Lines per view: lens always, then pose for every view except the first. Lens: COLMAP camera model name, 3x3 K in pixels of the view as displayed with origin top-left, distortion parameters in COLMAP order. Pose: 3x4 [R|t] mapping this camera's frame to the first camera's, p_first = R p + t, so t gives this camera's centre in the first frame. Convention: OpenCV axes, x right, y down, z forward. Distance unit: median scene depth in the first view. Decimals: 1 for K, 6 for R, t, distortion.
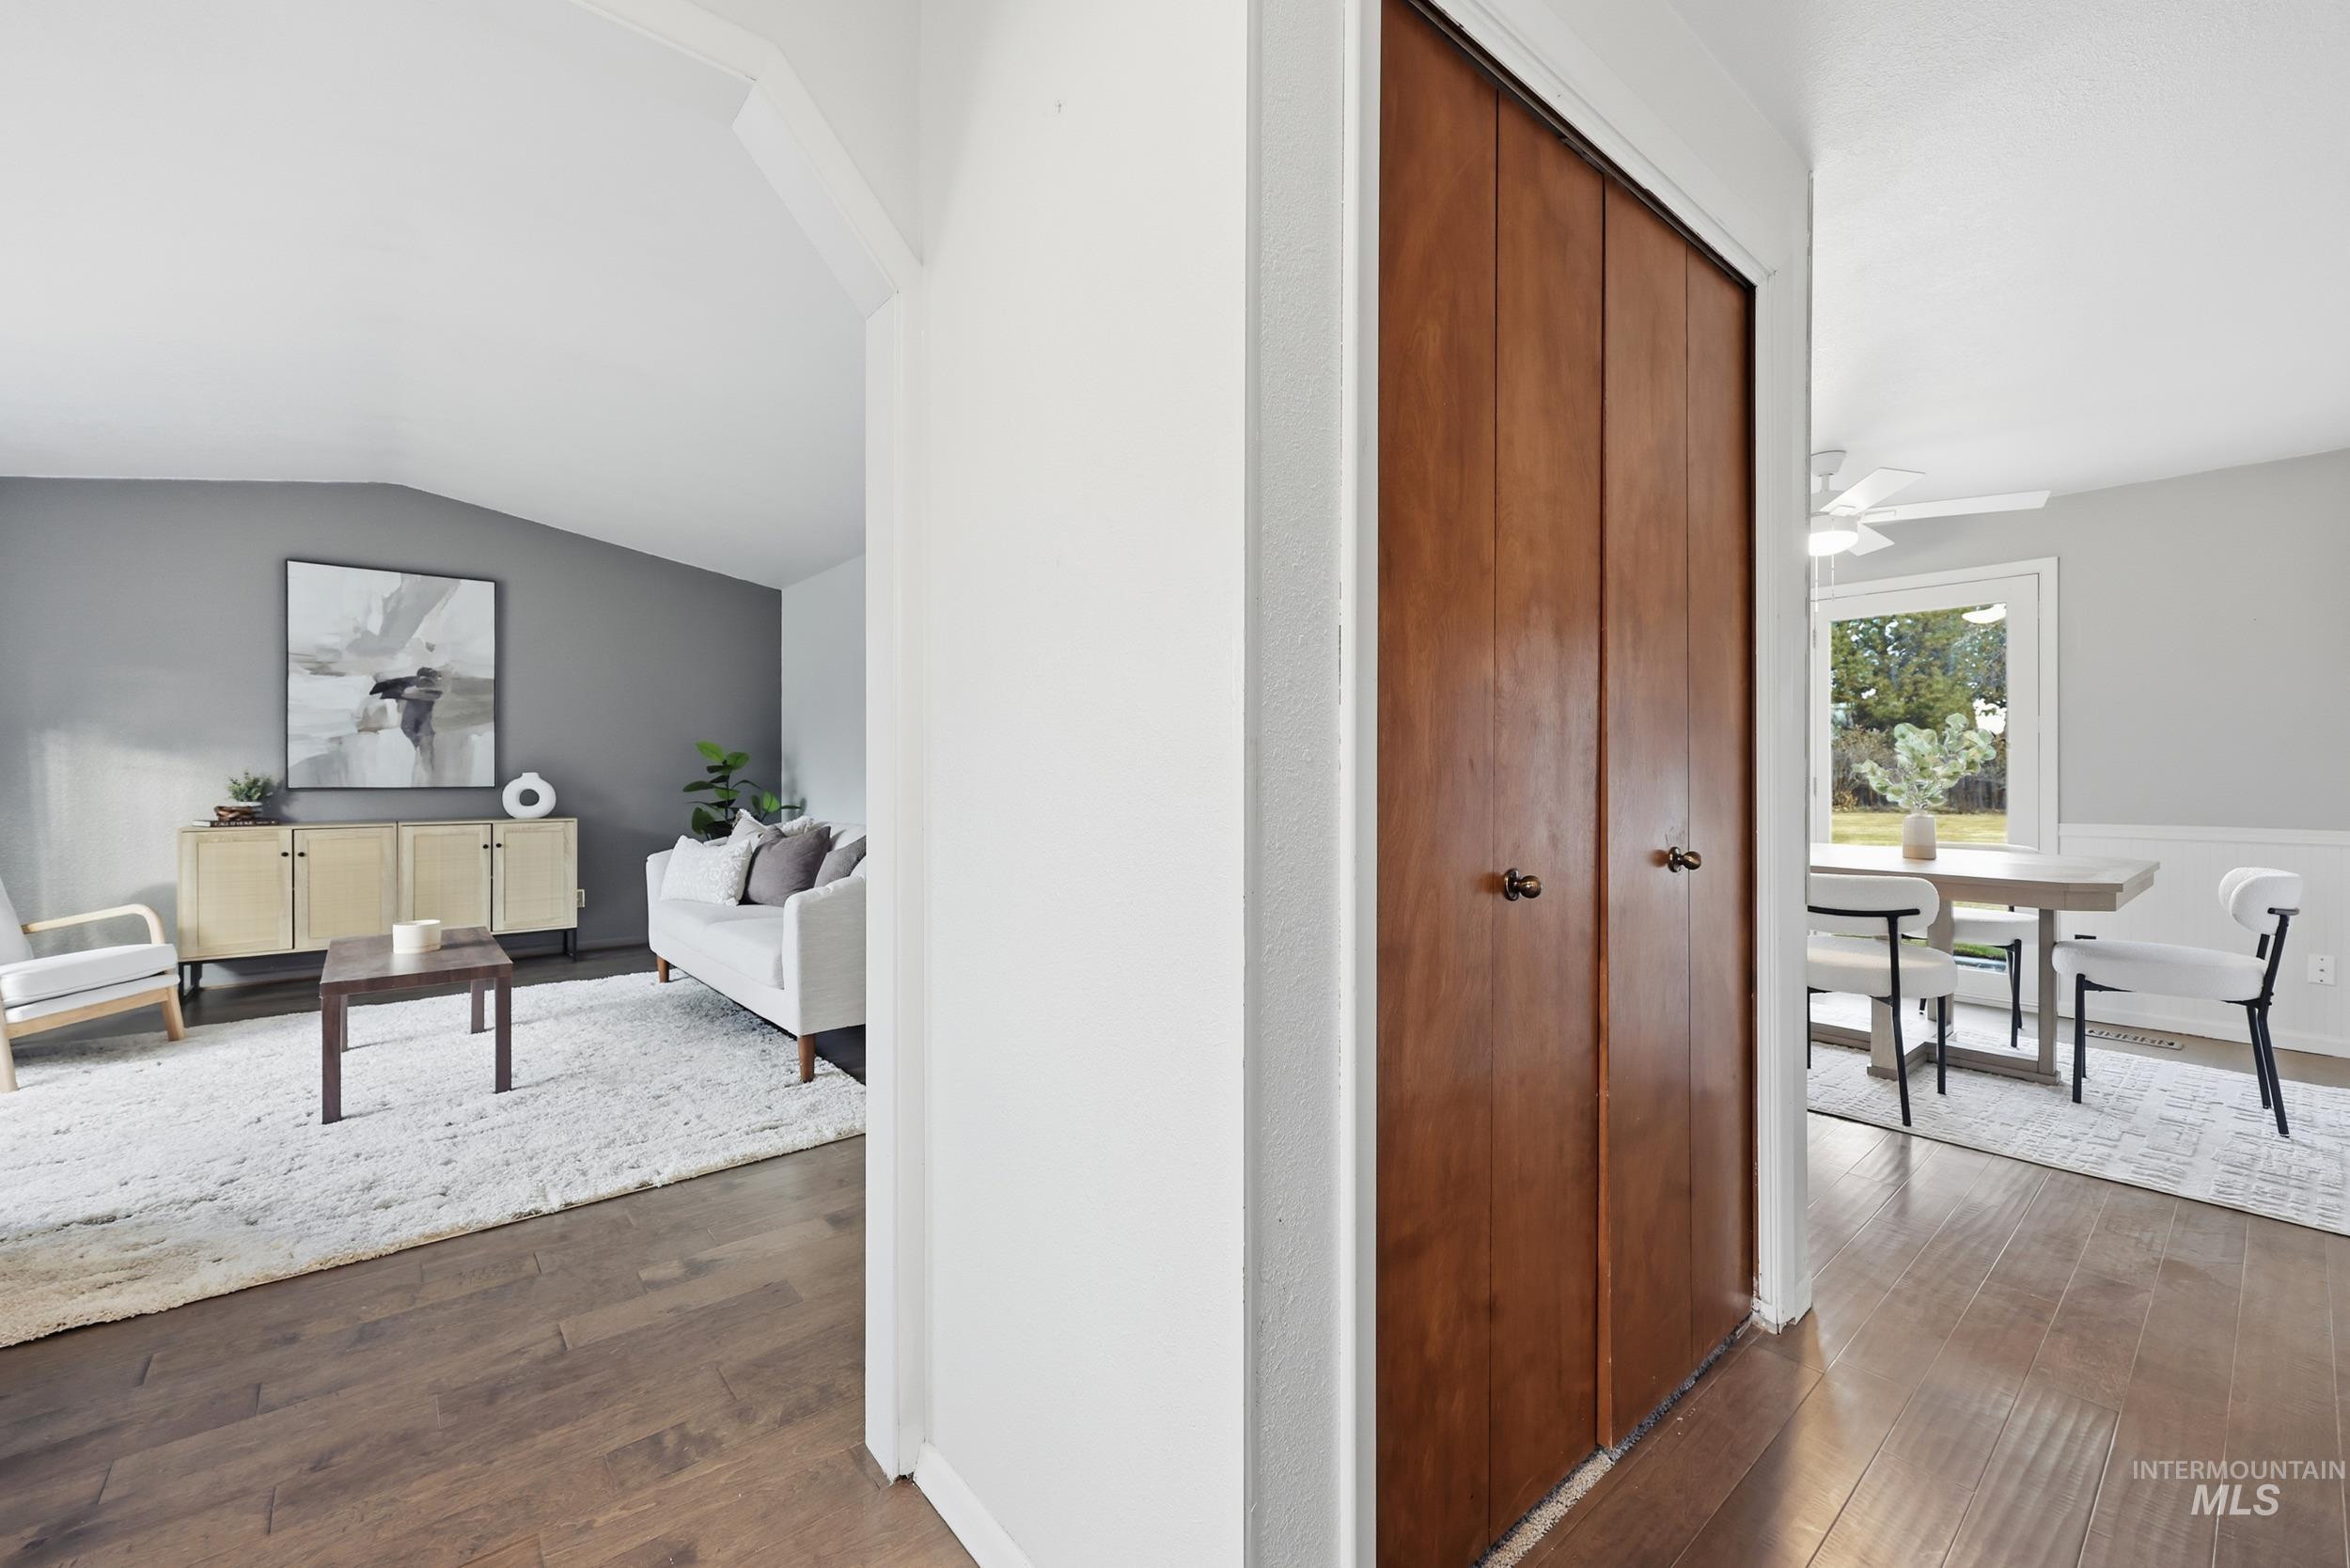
lens RADIAL K [[952.0, 0, 1175.0], [0, 952.0, 784.0], [0, 0, 1]] dist [-0.000482, -0.000896]
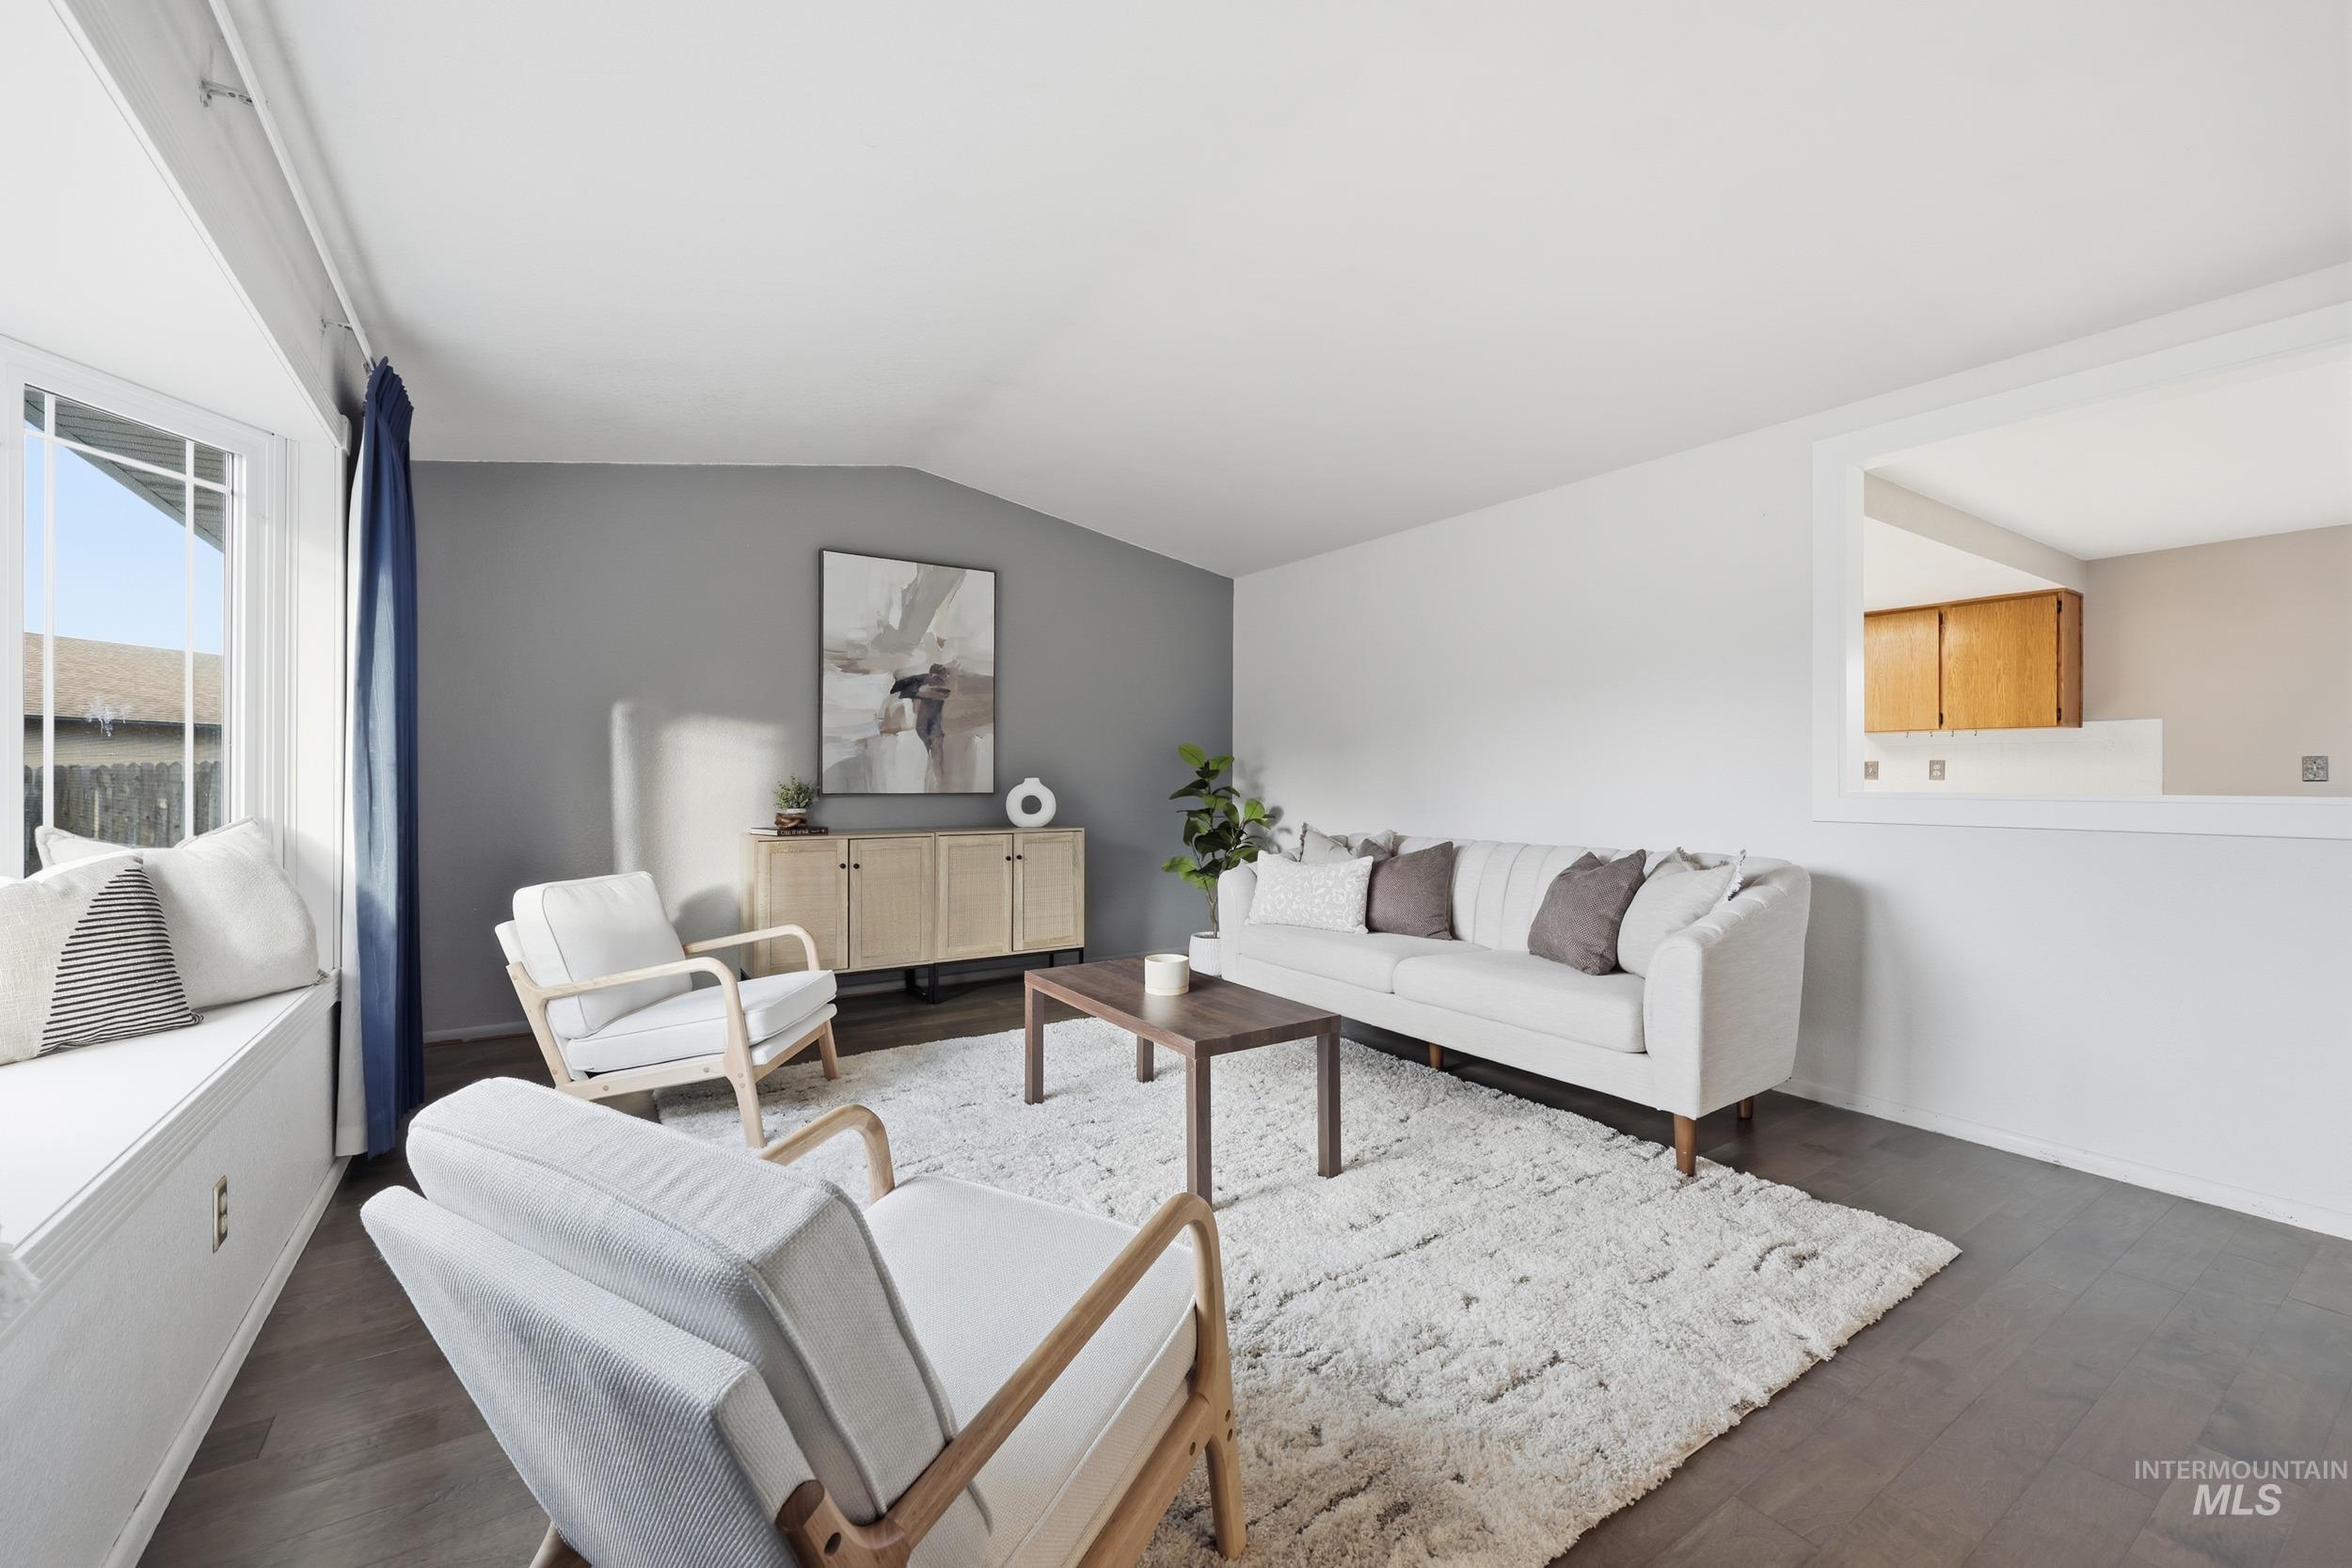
lens RADIAL K [[949.0, 0, 1175.5], [0, 949.0, 775.1], [0, 0, 1]] dist [0.000157, -0.000246]
pose [[0.993182, 0.000966, -0.116574, -0.458378], [-0.002687, 0.999890, -0.014609, -0.001512], [0.116547, 0.014823, 0.993075, 0.112040]]
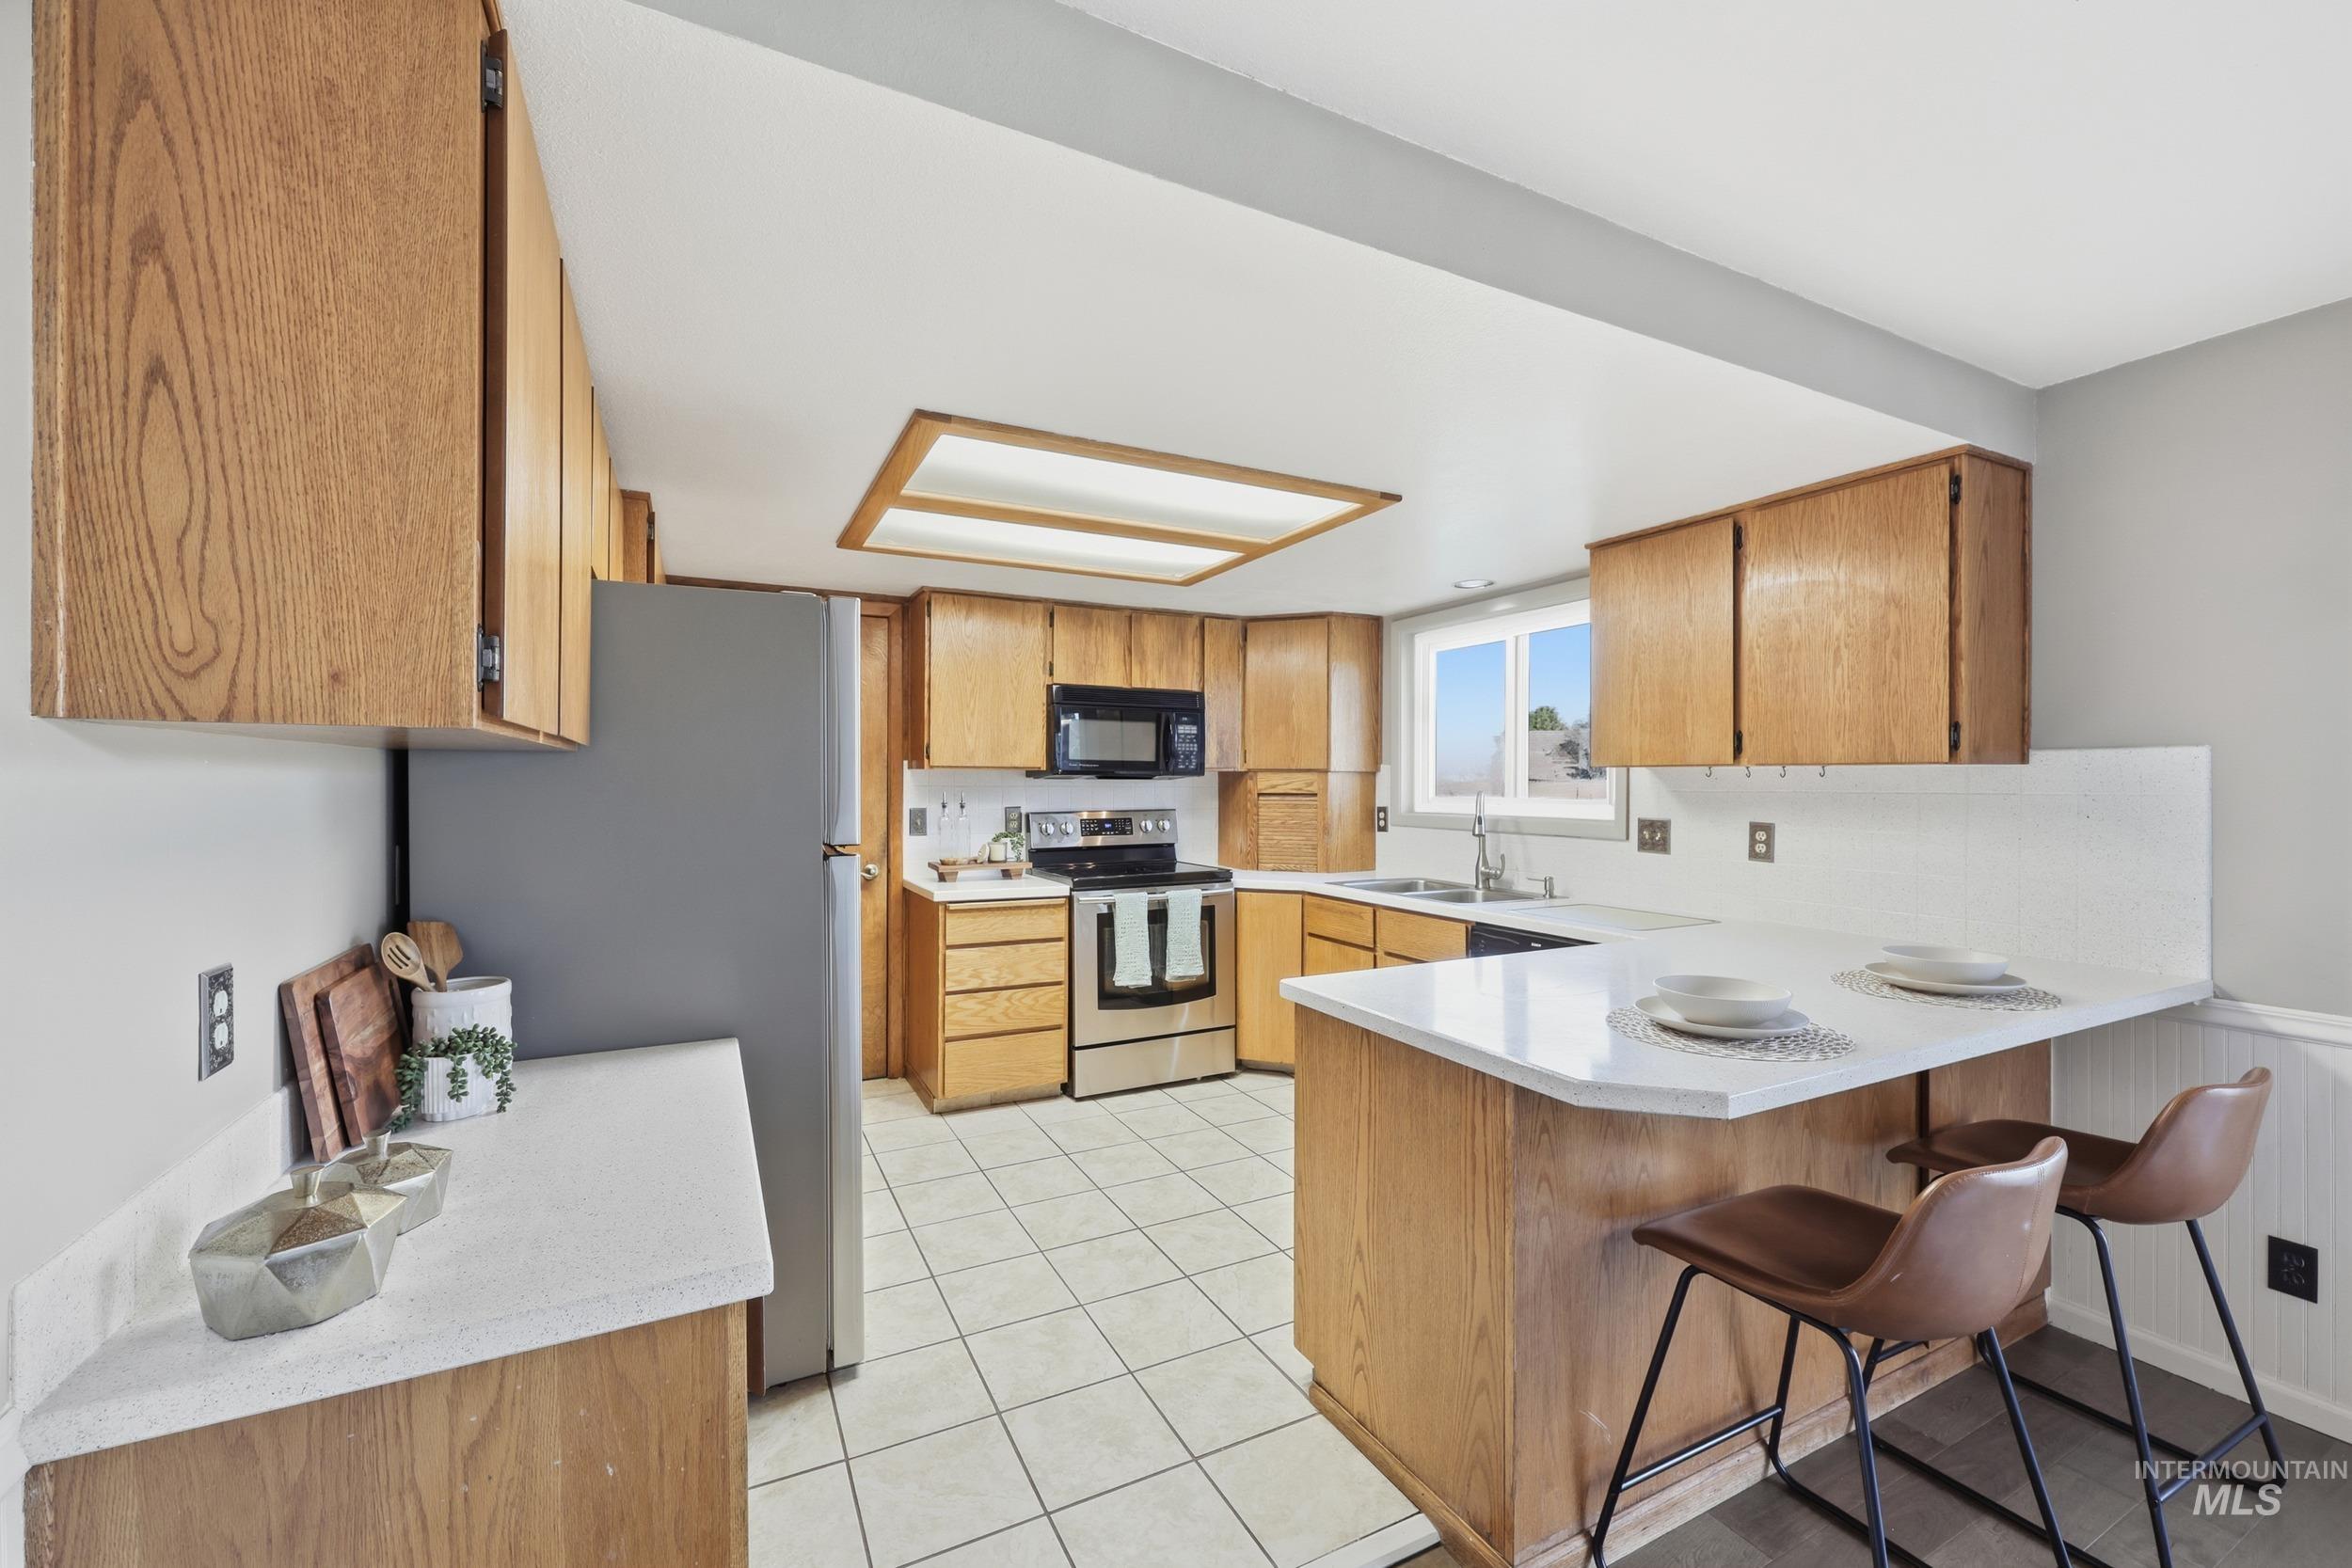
lens RADIAL K [[949.3, 0, 1176.0], [0, 949.3, 784.0], [0, 0, 1]] dist [0.000460, -0.000336]
pose [[0.973988, 0.003159, -0.226578, 0.103381], [-0.005036, 0.999958, -0.007705, -0.055785], [0.226544, 0.008646, 0.973963, 0.709597]]
